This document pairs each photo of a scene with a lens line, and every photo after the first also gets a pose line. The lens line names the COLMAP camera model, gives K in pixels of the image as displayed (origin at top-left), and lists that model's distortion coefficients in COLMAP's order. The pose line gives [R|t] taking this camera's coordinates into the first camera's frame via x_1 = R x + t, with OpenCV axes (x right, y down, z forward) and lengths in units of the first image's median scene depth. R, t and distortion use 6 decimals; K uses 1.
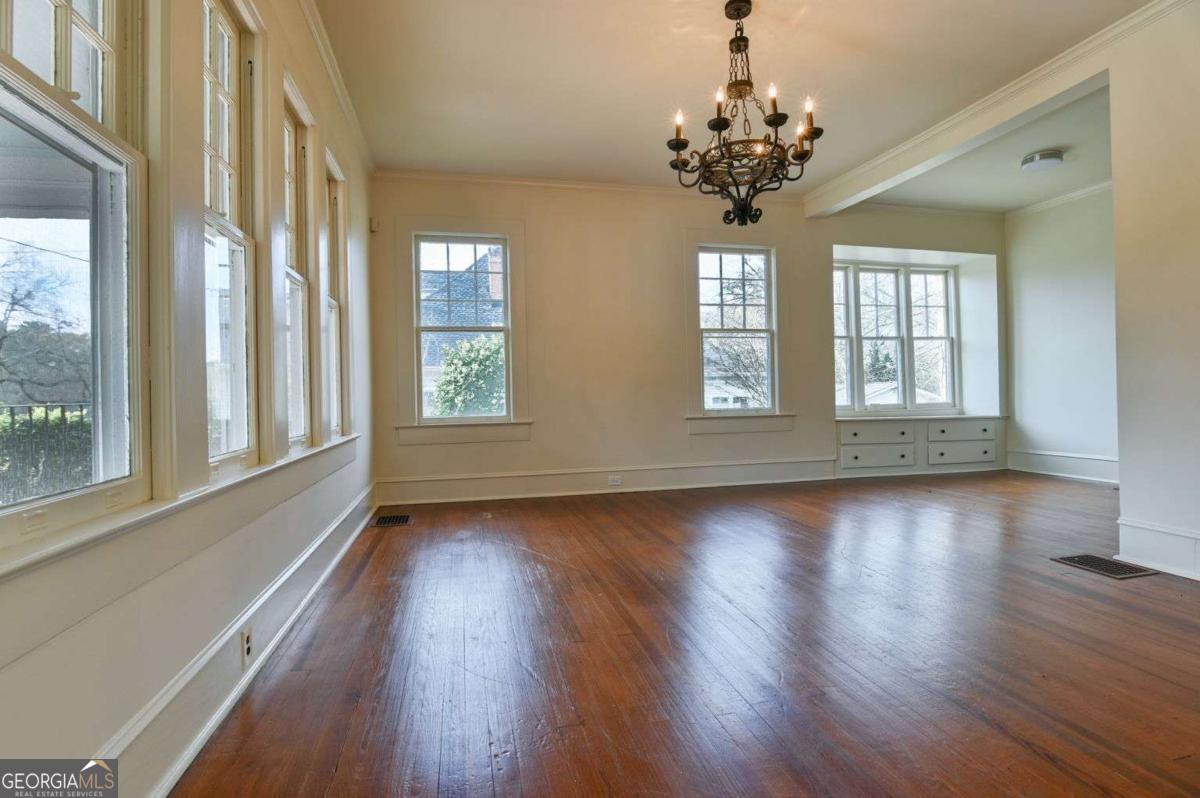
lens RADIAL K [[593.5, 0, 604.3], [0, 593.5, 399.2], [0, 0, 1]] dist [-0.018917, 0.000584]
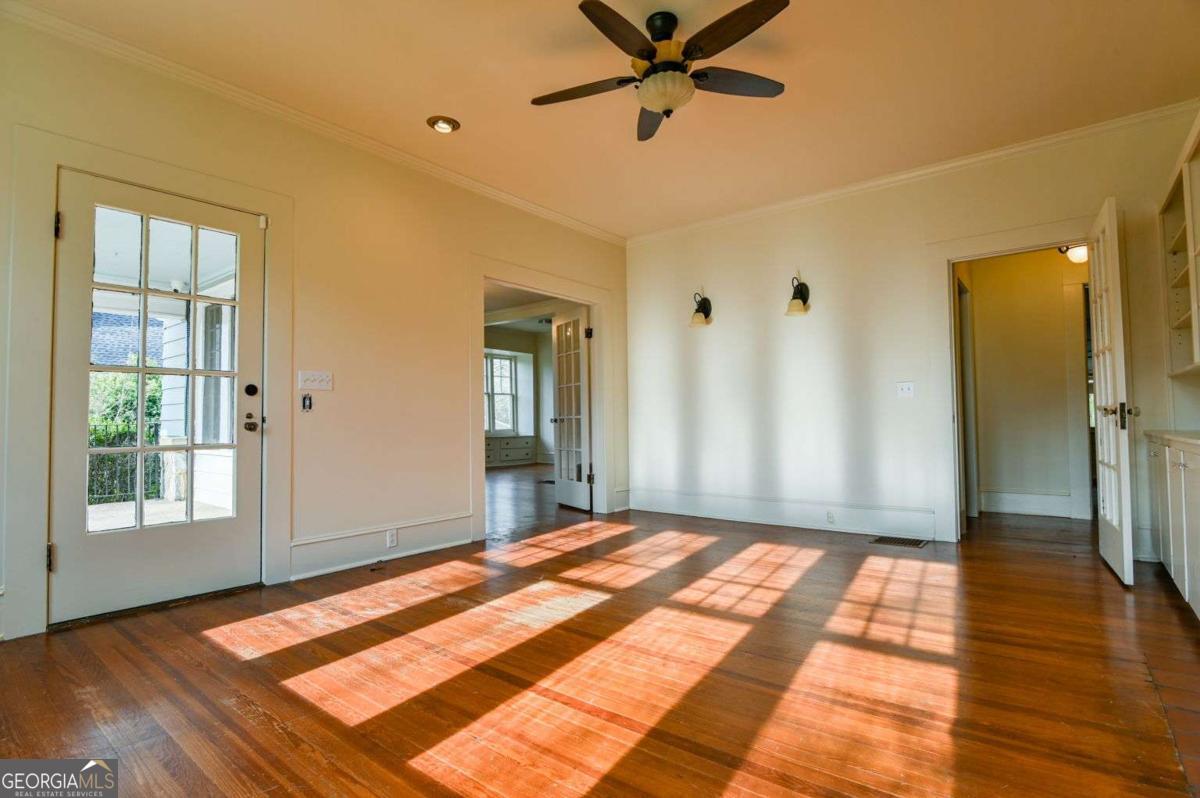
lens RADIAL K [[593.5, 0, 602.1], [0, 593.5, 397.1], [0, 0, 1]] dist [-0.018917, 0.000584]
pose [[0.788254, 0.028696, 0.614680, -0.469088], [0.008498, 0.998309, -0.057503, 0.019634], [-0.615291, 0.050550, 0.786677, -0.890910]]
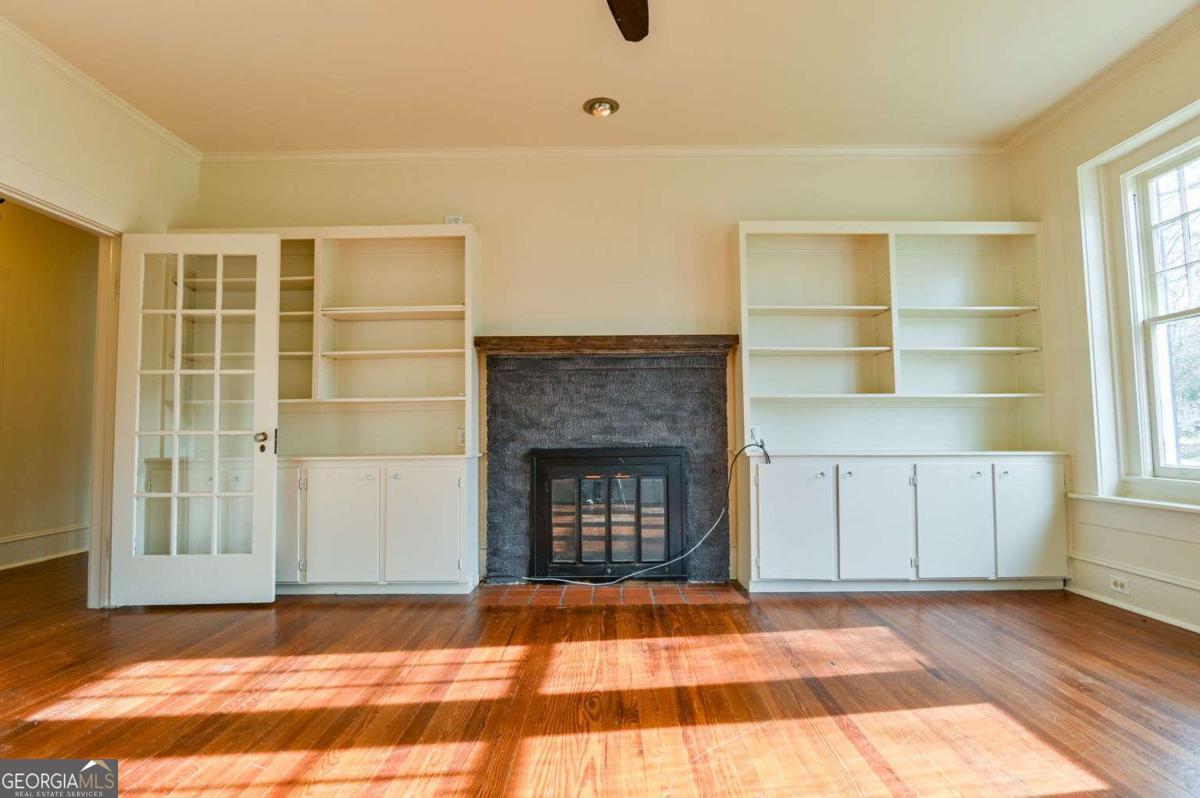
lens RADIAL K [[593.5, 0, 607.0], [0, 593.5, 399.8], [0, 0, 1]] dist [-0.018917, 0.000584]
pose [[-0.972988, 0.040649, 0.227250, 0.785016], [0.028186, 0.997929, -0.057825, -0.020557], [-0.229130, -0.049857, -0.972118, 2.039600]]
